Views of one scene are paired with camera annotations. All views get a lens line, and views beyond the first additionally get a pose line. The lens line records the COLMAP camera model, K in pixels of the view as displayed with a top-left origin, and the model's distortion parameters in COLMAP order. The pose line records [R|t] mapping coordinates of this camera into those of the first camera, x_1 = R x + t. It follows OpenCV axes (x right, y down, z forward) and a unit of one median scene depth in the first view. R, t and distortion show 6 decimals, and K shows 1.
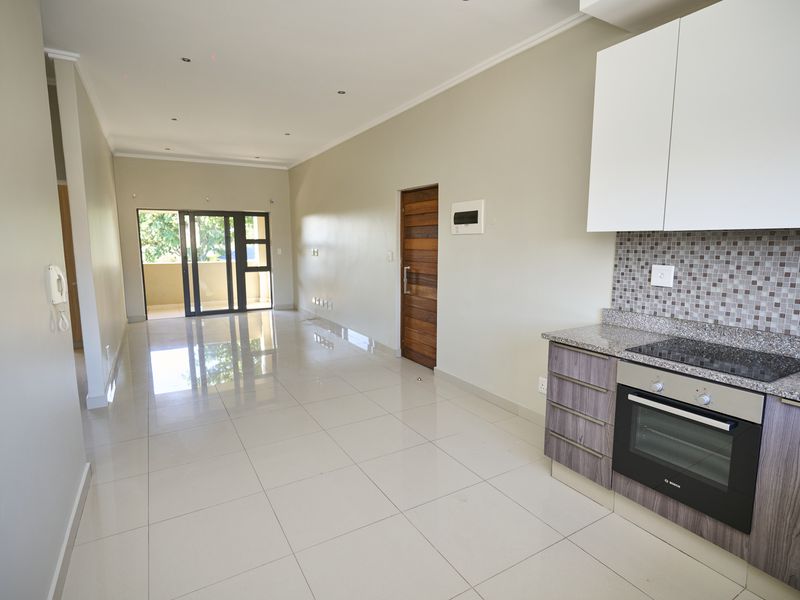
lens RADIAL K [[424.9, 0, 400.0], [0, 424.9, 300.0], [0, 0, 1]] dist [-0.002718, -0.000430]
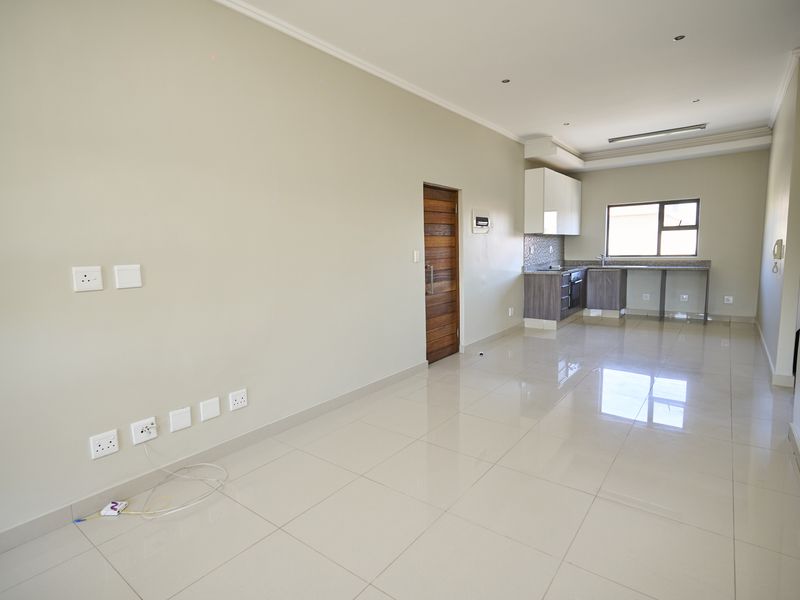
lens RADIAL K [[424.9, 0, 400.0], [0, 424.9, 300.0], [0, 0, 1]] dist [-0.002718, -0.000430]
pose [[-0.376173, -0.102329, 0.920882, -0.843461], [0.155625, 0.972785, 0.171668, -0.178353], [-0.913387, 0.207889, -0.350010, 1.421367]]
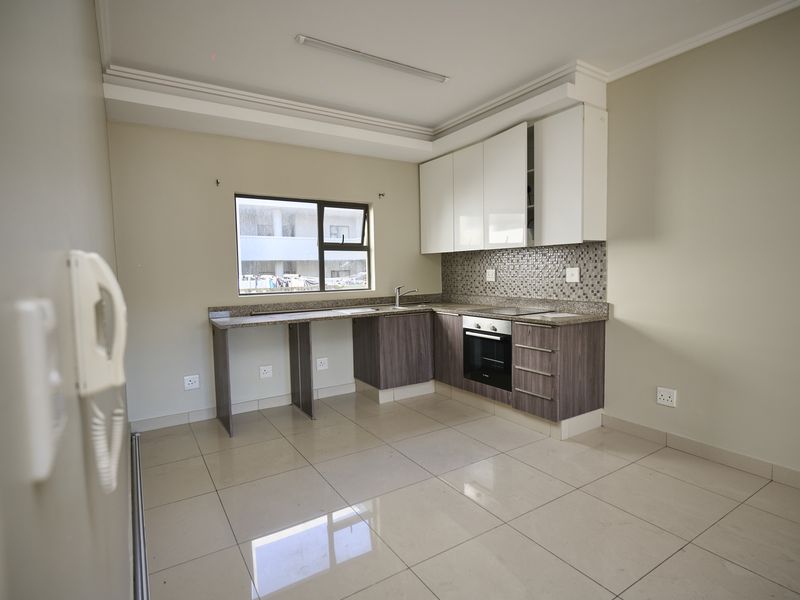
lens RADIAL K [[424.9, 0, 400.0], [0, 424.9, 300.0], [0, 0, 1]] dist [-0.002718, -0.000430]
pose [[-0.999200, 0.019010, -0.035173, 0.090594], [0.011025, 0.976628, 0.214655, -0.101200], [0.038431, 0.214095, -0.976056, 0.899803]]
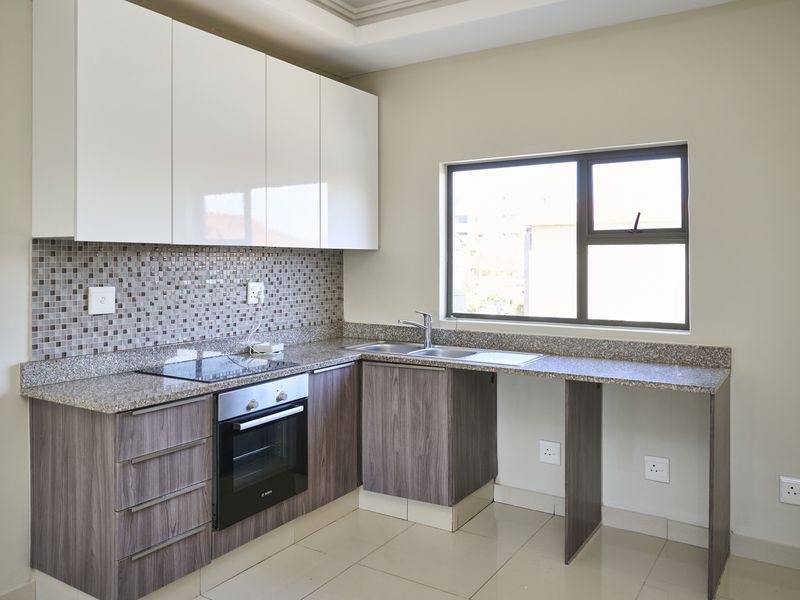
lens RADIAL K [[649.9, 0, 398.8], [0, 649.9, 261.9], [0, 0, 1]] dist [-0.002735, 0.001122]
pose [[-0.455338, 0.001739, 0.890317, -0.339859], [0.124318, 0.990326, 0.061646, -0.065567], [-0.881596, 0.138752, -0.451149, 0.518913]]
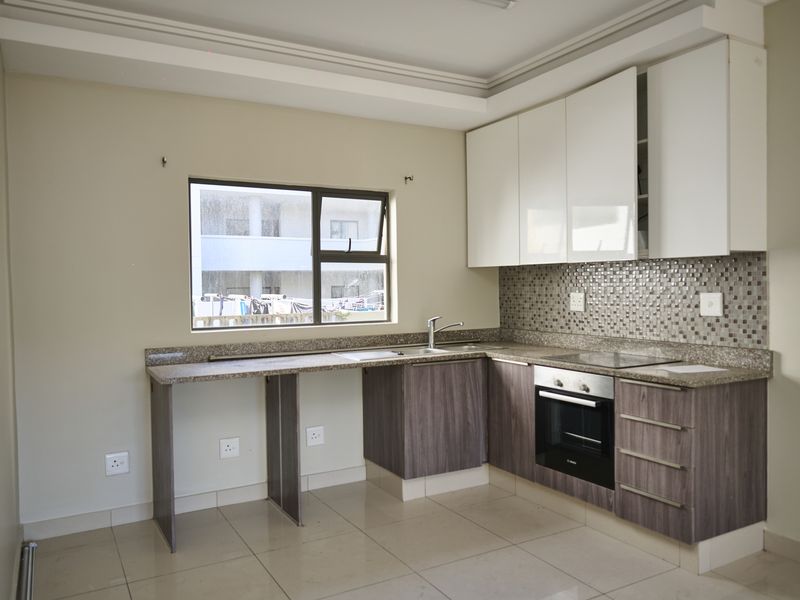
lens RADIAL K [[625.6, 0, 400.0], [0, 625.6, 300.0], [0, 0, 1]] dist [-0.000056, 0.000948]
pose [[-0.999829, 0.010338, 0.015348, 0.094311], [0.012787, 0.985506, 0.169158, -0.106968], [-0.013376, 0.169326, -0.985469, 0.861986]]
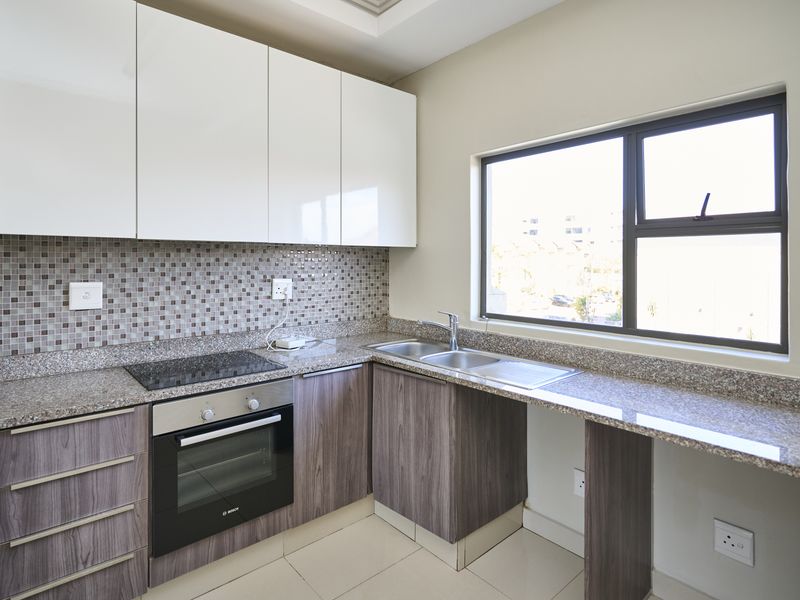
lens RADIAL K [[447.8, 0, 400.1], [0, 447.8, 262.4], [0, 0, 1]] dist [0.000104, 0.001007]
pose [[-0.186606, 0.000372, 0.982435, -0.147910], [0.134538, 0.990588, 0.025180, -0.030138], [-0.973179, 0.136874, -0.184900, 0.288564]]
